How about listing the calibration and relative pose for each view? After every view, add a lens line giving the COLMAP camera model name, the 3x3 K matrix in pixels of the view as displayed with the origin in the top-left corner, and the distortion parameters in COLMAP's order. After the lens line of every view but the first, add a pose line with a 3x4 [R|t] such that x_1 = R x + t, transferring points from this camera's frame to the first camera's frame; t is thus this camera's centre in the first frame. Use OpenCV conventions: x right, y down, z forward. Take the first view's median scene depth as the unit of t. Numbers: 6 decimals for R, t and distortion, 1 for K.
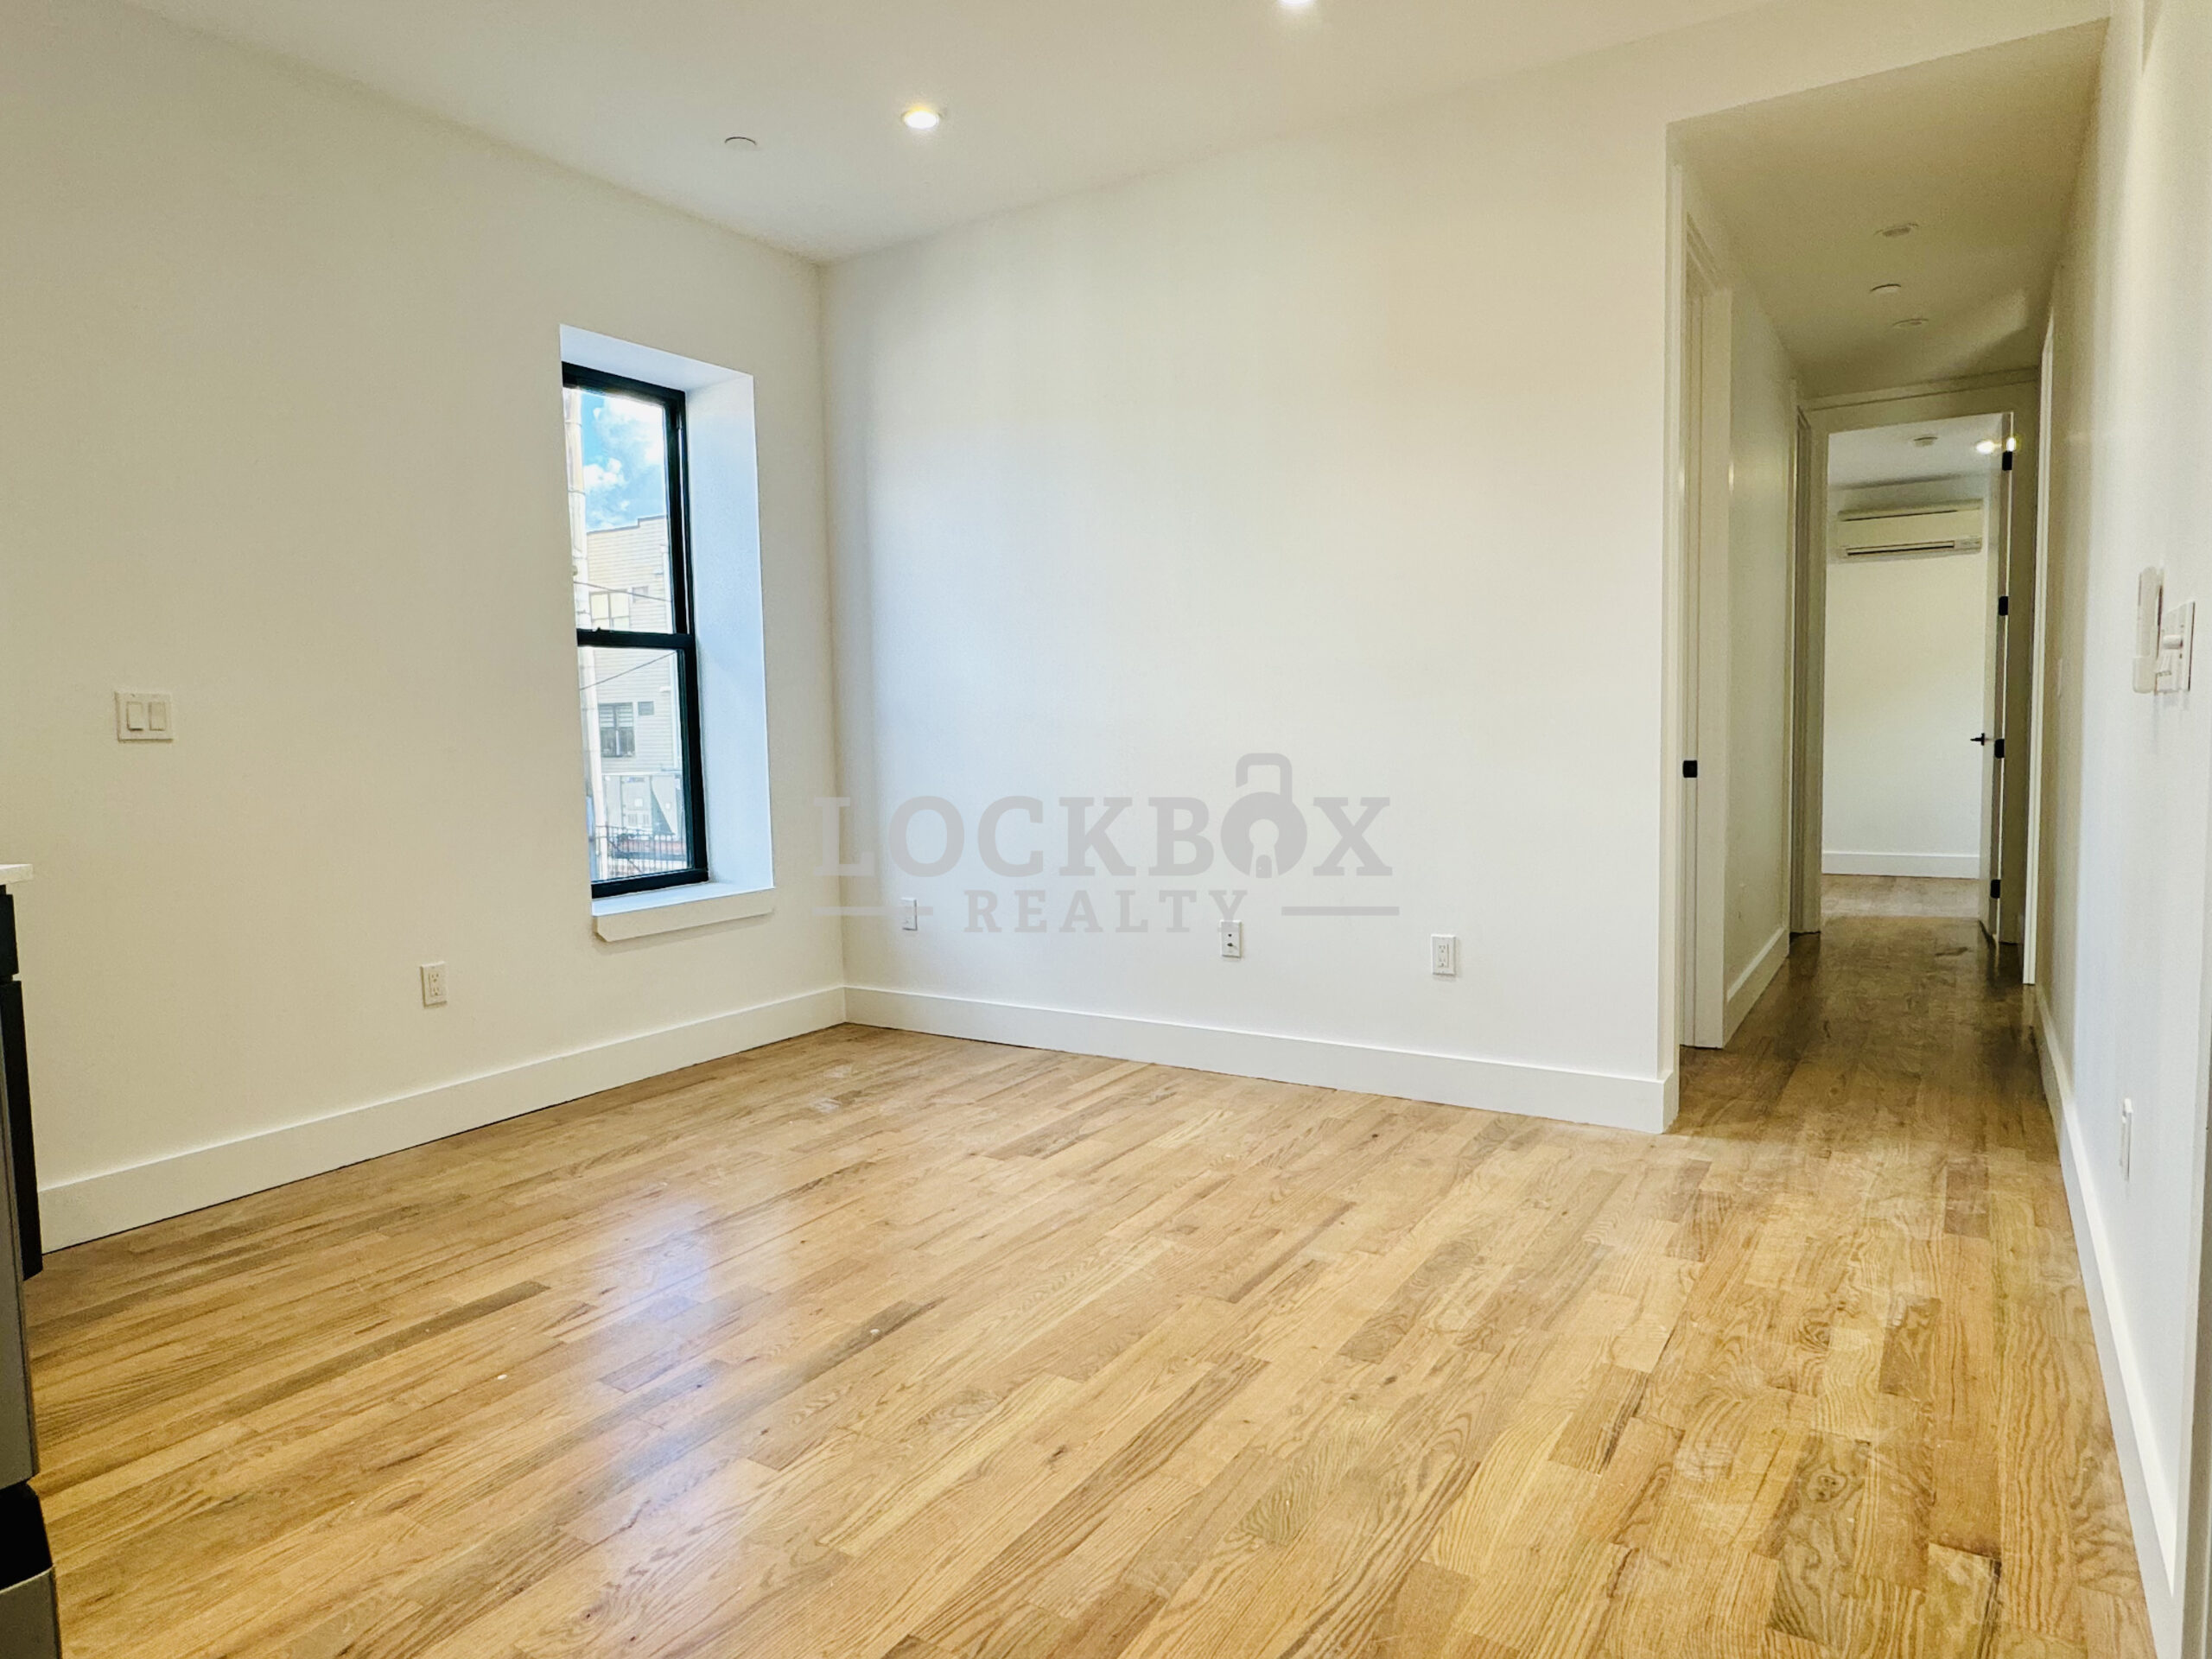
lens RADIAL K [[1352.5, 0, 1087.6], [0, 1352.5, 833.2], [0, 0, 1]] dist [-0.002485, 0.003124]
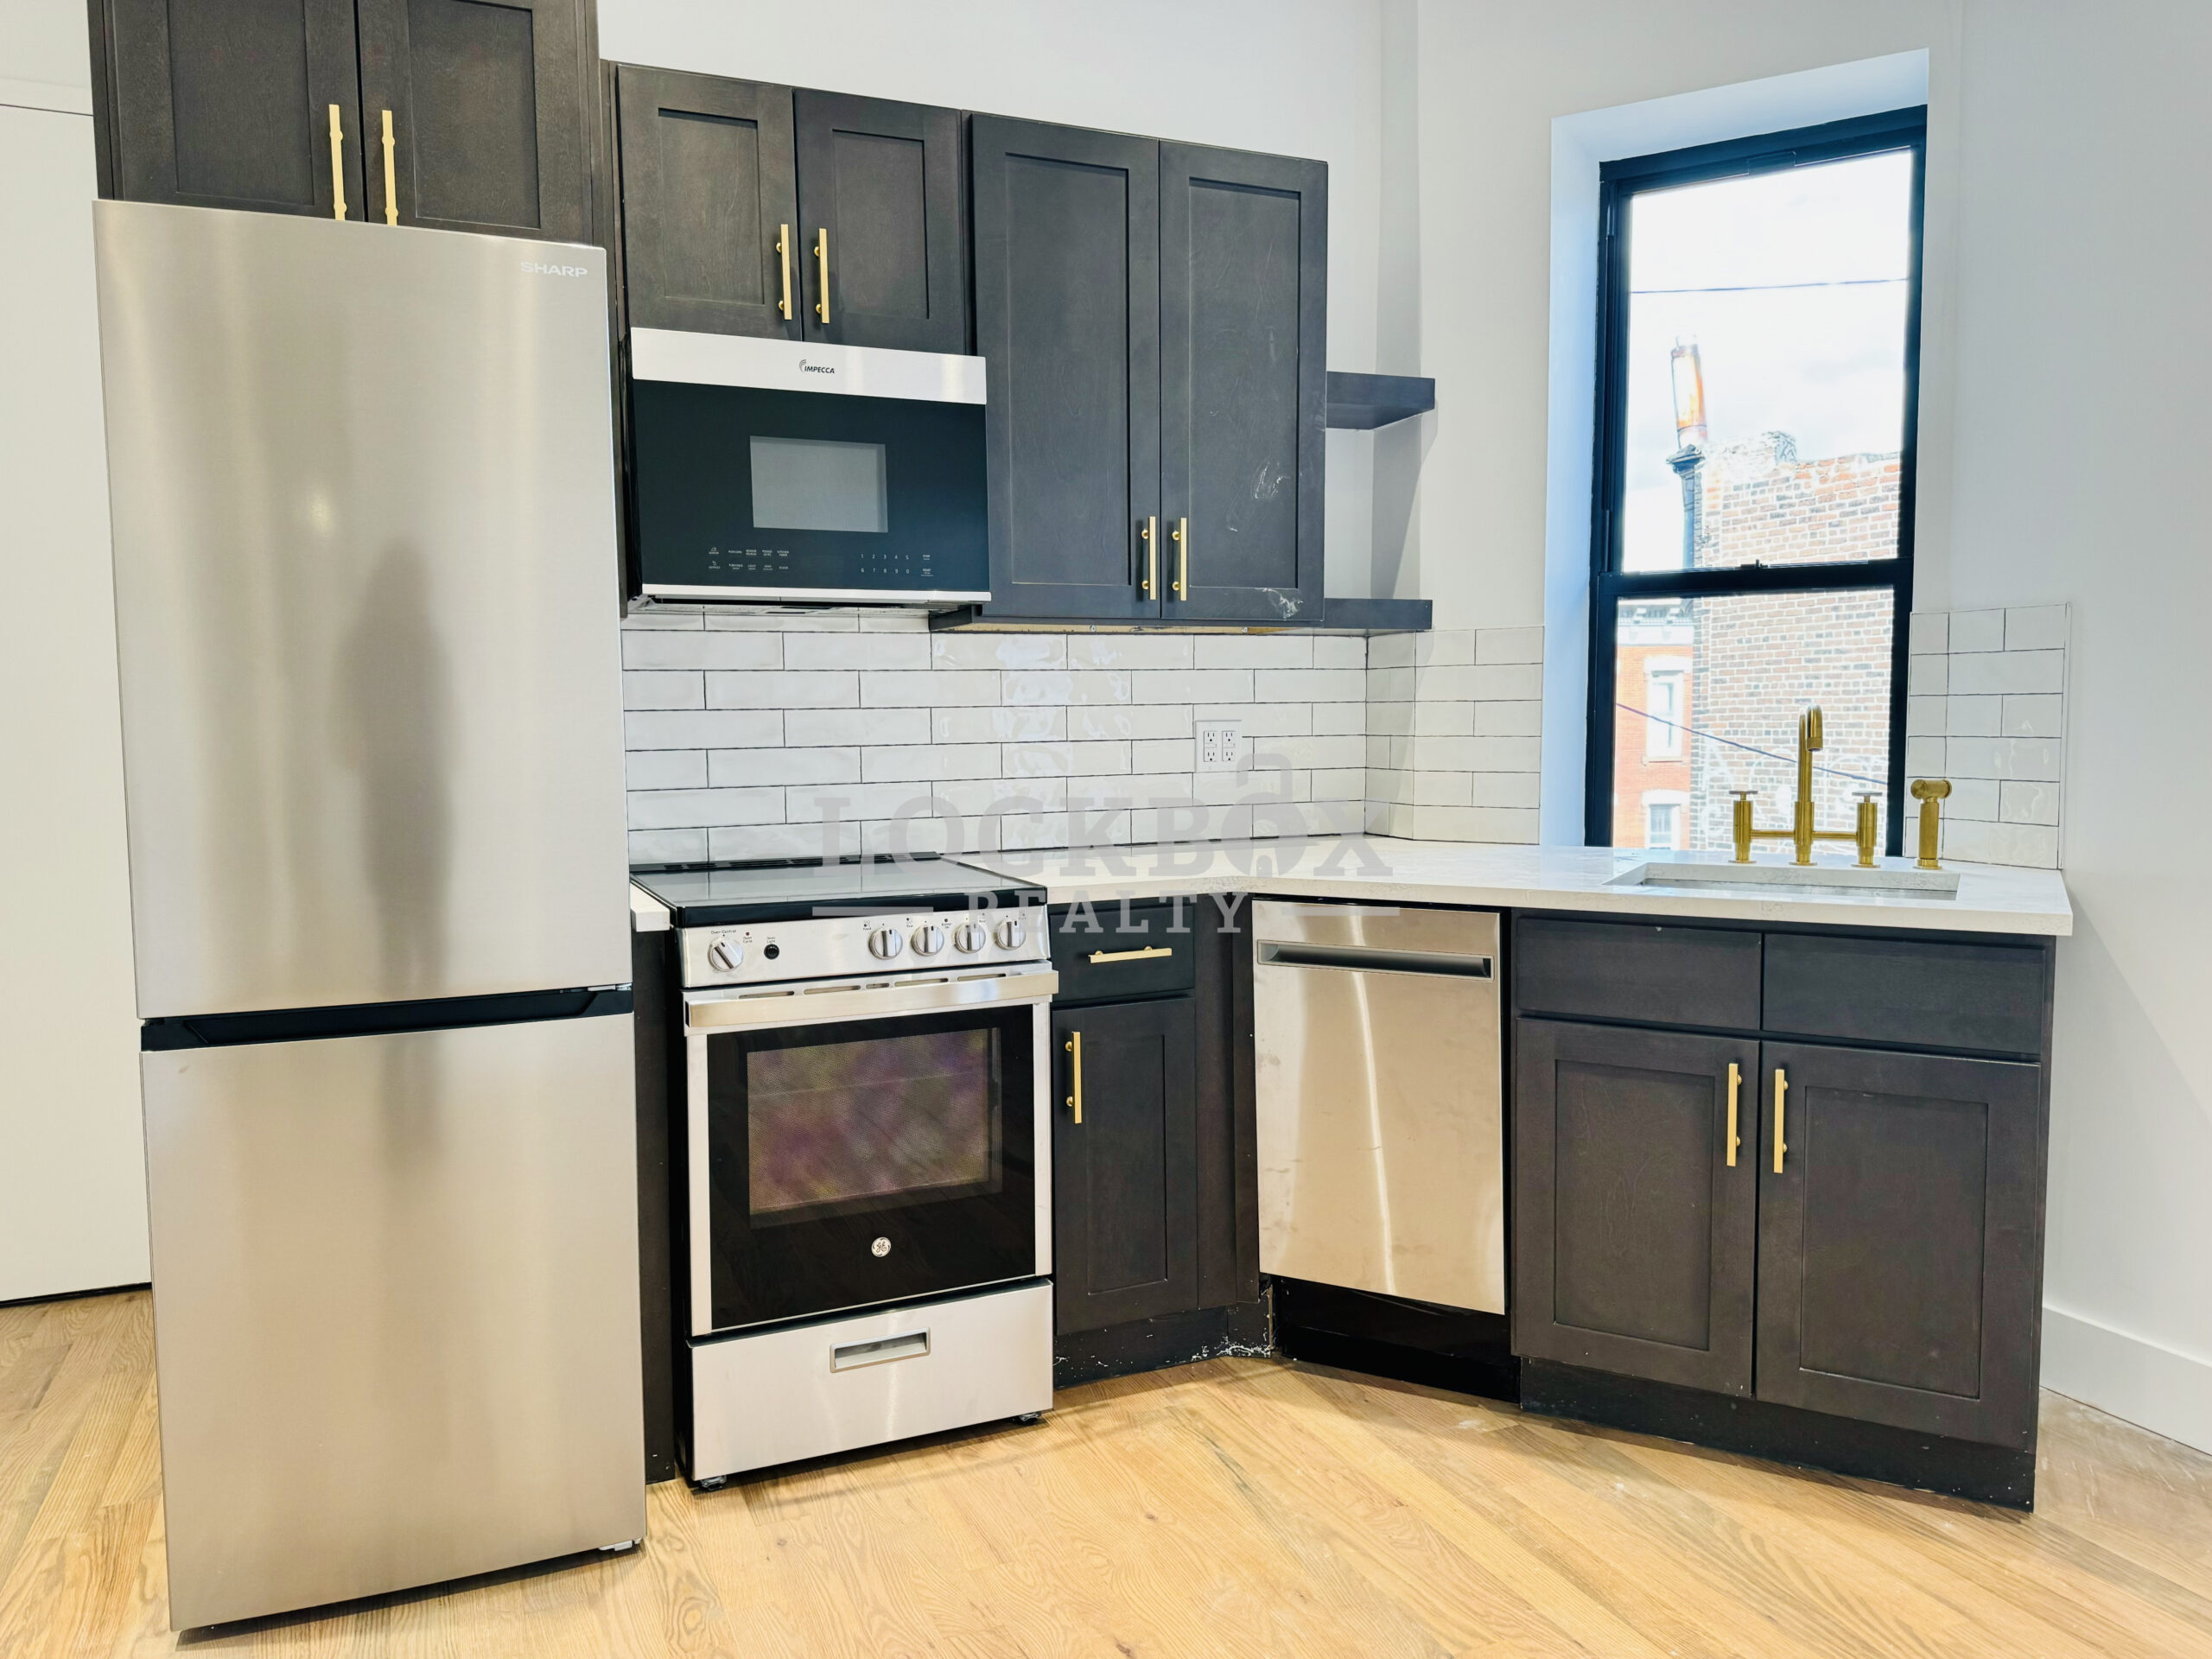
lens RADIAL K [[1597.1, 0, 1106.0], [0, 1597.1, 829.5], [0, 0, 1]] dist [0.096362, -0.119424]
pose [[-0.546305, 0.087277, -0.833027, 0.182636], [-0.045274, 0.990025, 0.133418, -0.092401], [0.836362, 0.110602, -0.536905, 0.834784]]
